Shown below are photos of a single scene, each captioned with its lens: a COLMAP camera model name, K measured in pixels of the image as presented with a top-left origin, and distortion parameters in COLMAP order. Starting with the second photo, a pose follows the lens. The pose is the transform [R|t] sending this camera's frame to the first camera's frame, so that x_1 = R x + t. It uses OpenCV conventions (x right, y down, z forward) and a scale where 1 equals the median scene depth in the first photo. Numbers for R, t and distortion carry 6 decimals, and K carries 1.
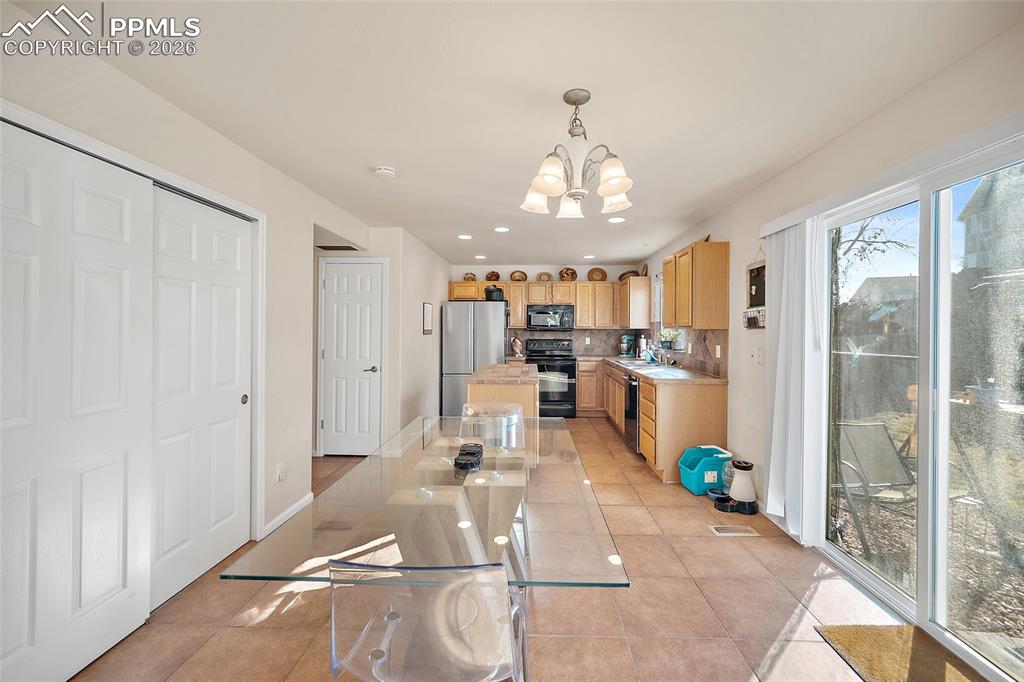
lens RADIAL K [[410.7, 0, 516.6], [0, 410.7, 326.0], [0, 0, 1]] dist [0.002820, 0.000114]
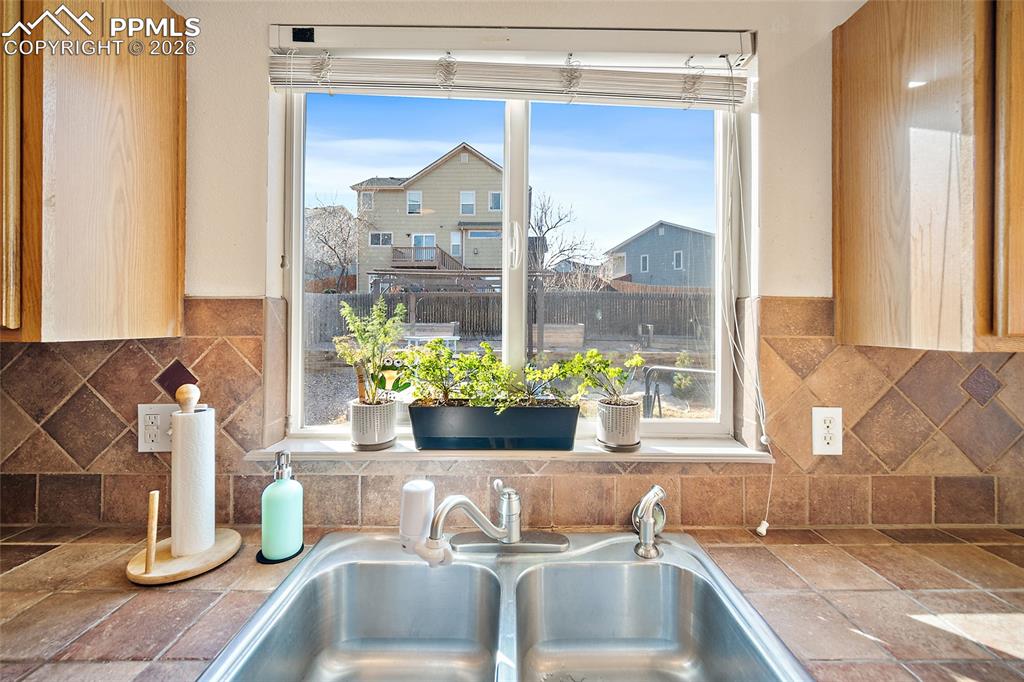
lens RADIAL K [[407.9, 0, 515.6], [0, 407.9, 334.1], [0, 0, 1]] dist [-0.000679, -0.000038]
pose [[-0.055509, -0.003491, 0.998452, 0.142560], [-0.012094, 0.999923, 0.002824, 0.002547], [-0.998385, -0.011918, -0.055547, 0.796232]]
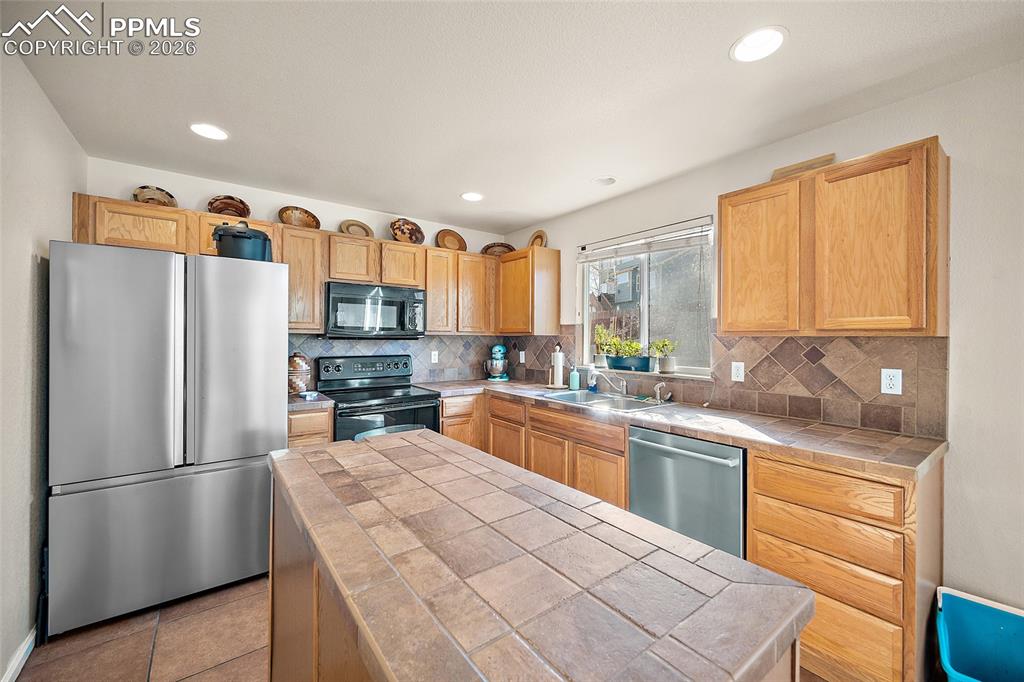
lens RADIAL K [[407.9, 0, 515.6], [0, 407.9, 334.1], [0, 0, 1]] dist [-0.000679, -0.000038]
pose [[0.767115, 0.005301, 0.641488, -0.103814], [-0.007475, 0.999972, 0.000676, 0.004466], [-0.641466, -0.005314, 0.767133, 0.521947]]
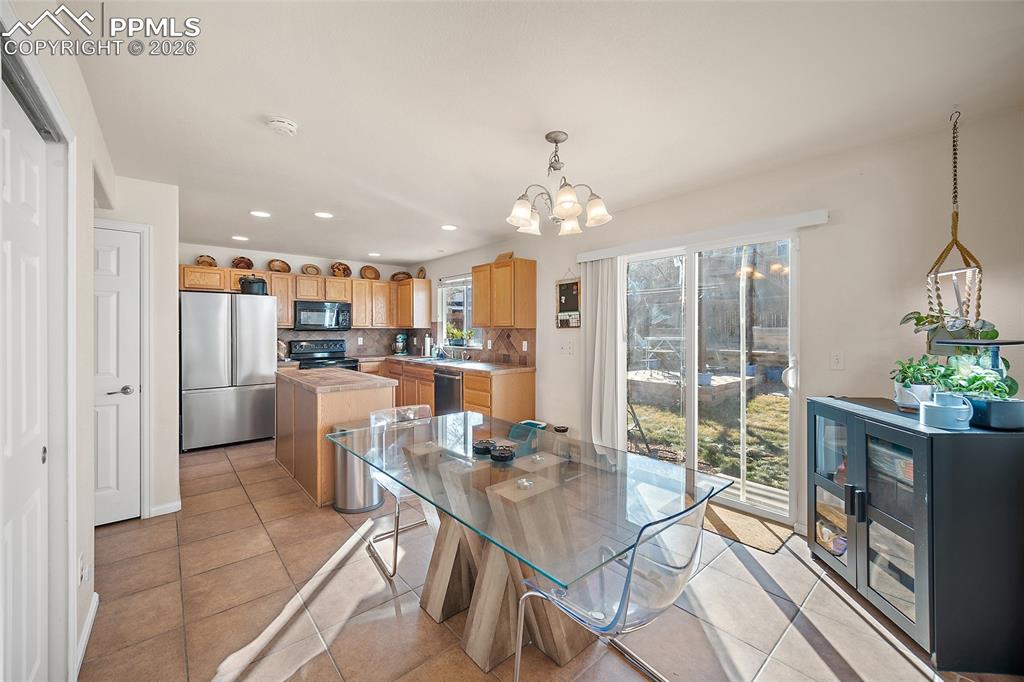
lens RADIAL K [[407.9, 0, 515.6], [0, 407.9, 334.1], [0, 0, 1]] dist [-0.000679, -0.000038]
pose [[0.727331, -0.012967, 0.686165, -0.226836], [-0.002271, 0.999771, 0.021301, -0.000873], [-0.686283, -0.017051, 0.727134, 0.058151]]
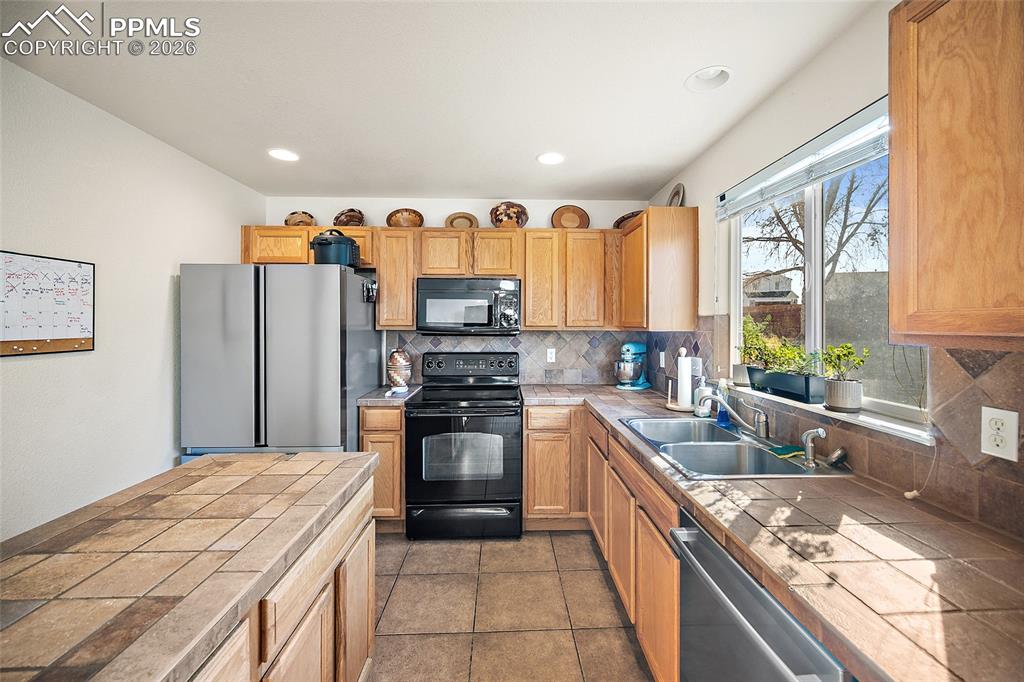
lens RADIAL K [[410.0, 0, 517.4], [0, 410.0, 322.0], [0, 0, 1]] dist [-0.001720, -0.000188]
pose [[0.997149, -0.001240, 0.075446, 0.101323], [0.001186, 0.999999, 0.000753, -0.003325], [-0.075447, -0.000661, 0.997150, 0.541645]]
